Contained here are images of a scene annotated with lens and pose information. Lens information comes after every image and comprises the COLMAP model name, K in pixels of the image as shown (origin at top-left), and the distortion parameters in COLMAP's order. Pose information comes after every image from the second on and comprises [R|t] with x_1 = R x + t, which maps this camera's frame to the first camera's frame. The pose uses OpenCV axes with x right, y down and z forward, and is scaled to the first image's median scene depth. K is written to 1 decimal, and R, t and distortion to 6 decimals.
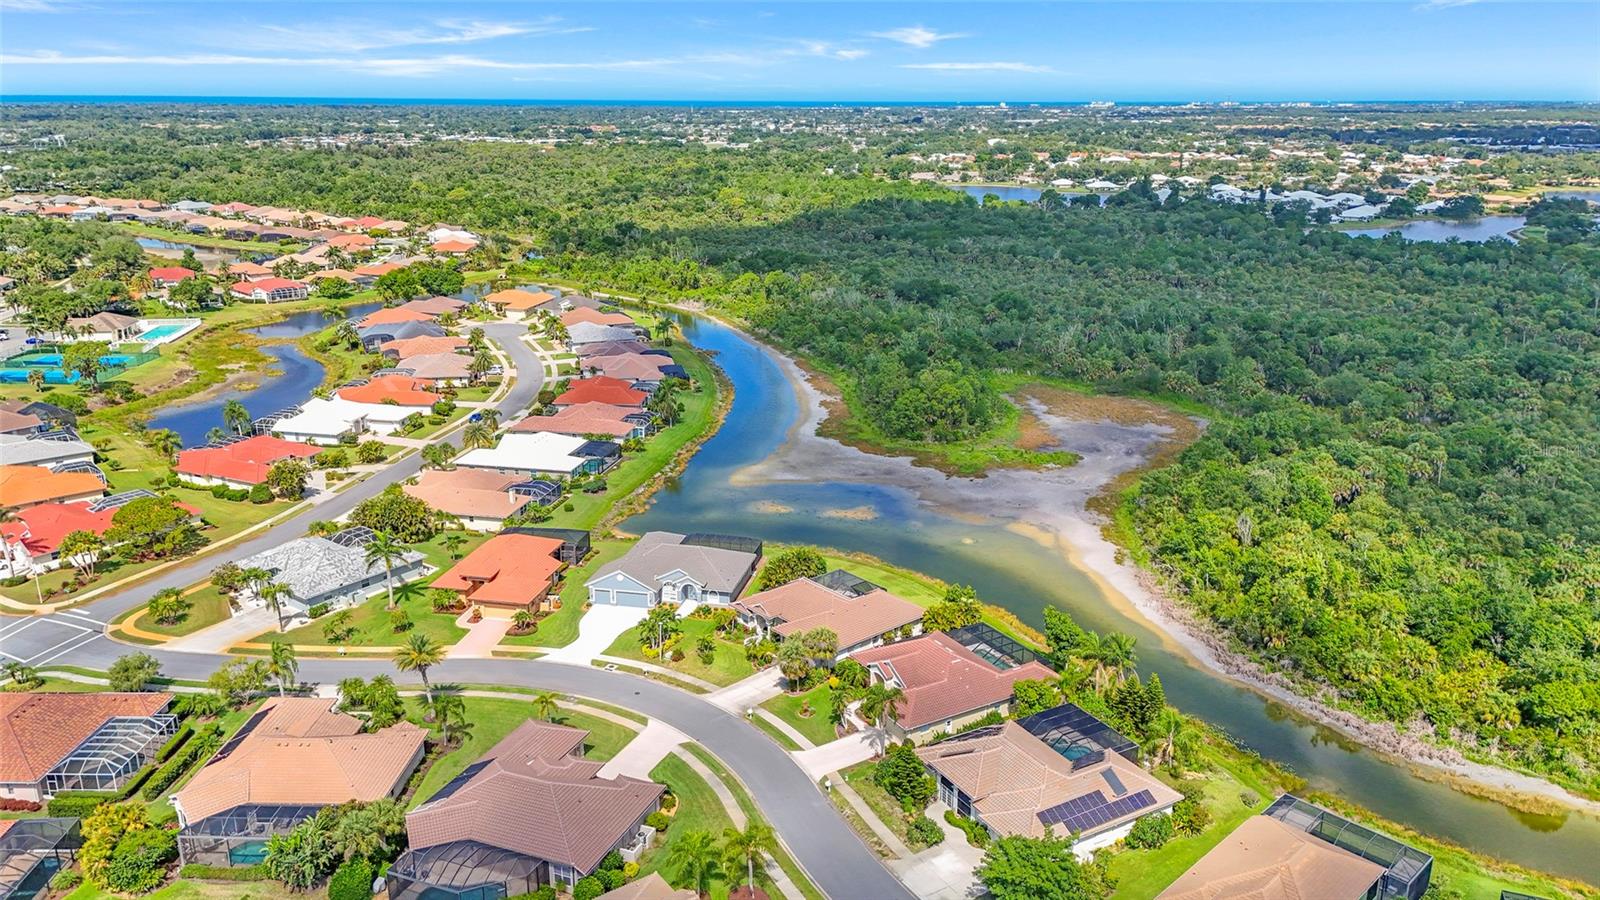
lens RADIAL K [[1175.1, 0, 803.5], [0, 1175.1, 449.1], [0, 0, 1]] dist [0.077929, -0.073472]
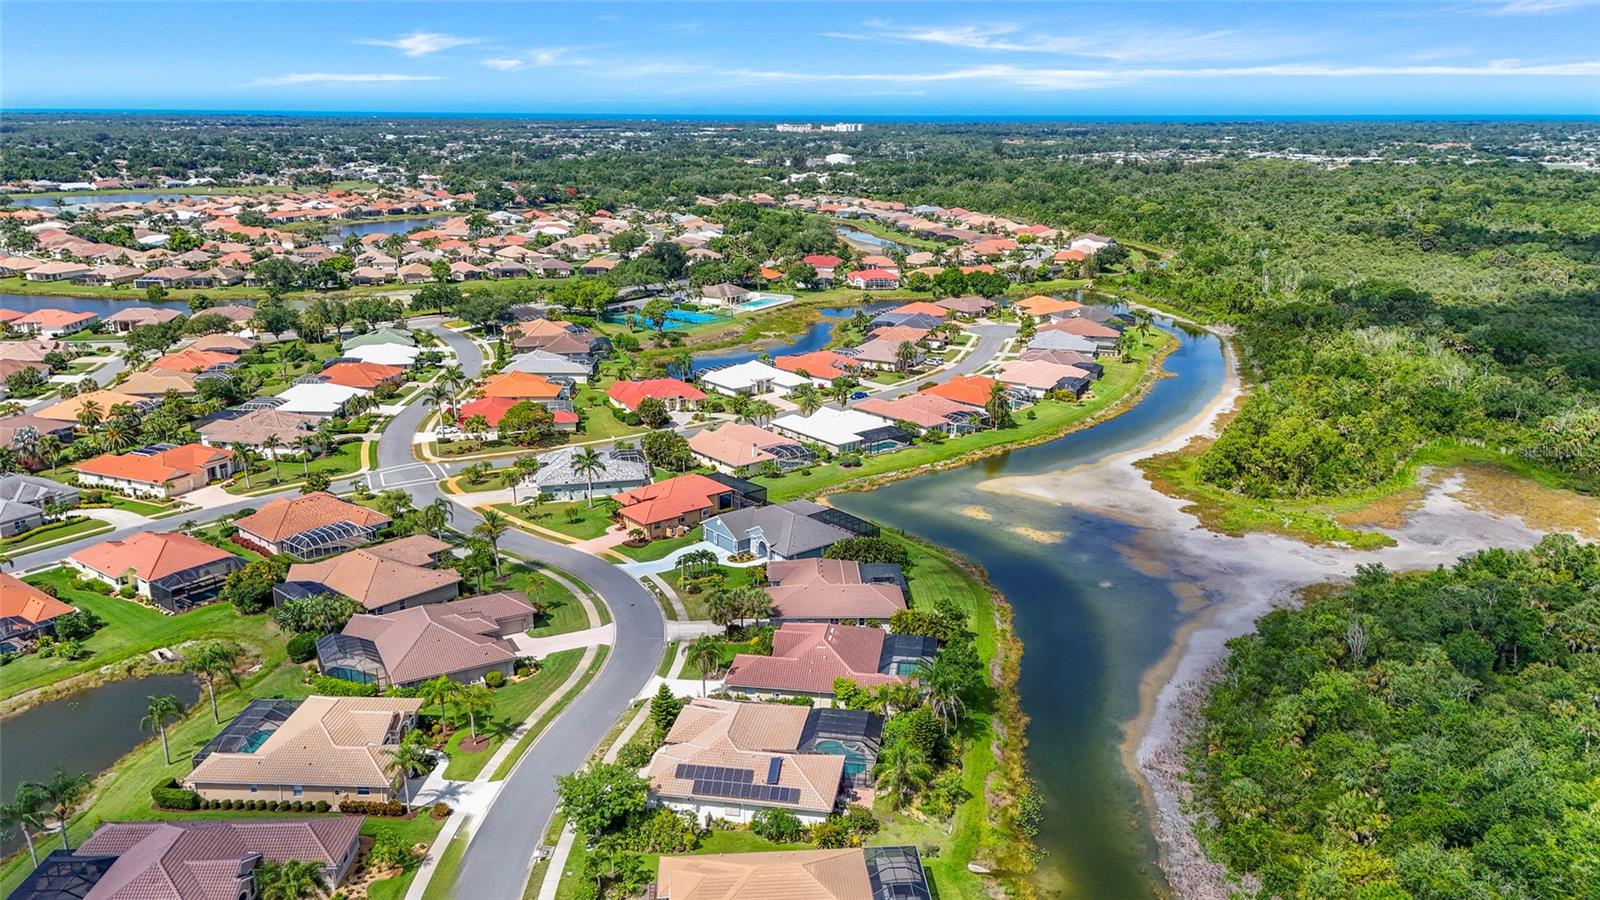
lens RADIAL K [[1175.1, 0, 803.5], [0, 1175.1, 449.1], [0, 0, 1]] dist [0.077929, -0.073472]
pose [[0.778470, 0.175748, -0.602575, 0.394030], [-0.184900, 0.981612, 0.047425, -0.021080], [0.599830, 0.074498, 0.796652, 0.084411]]
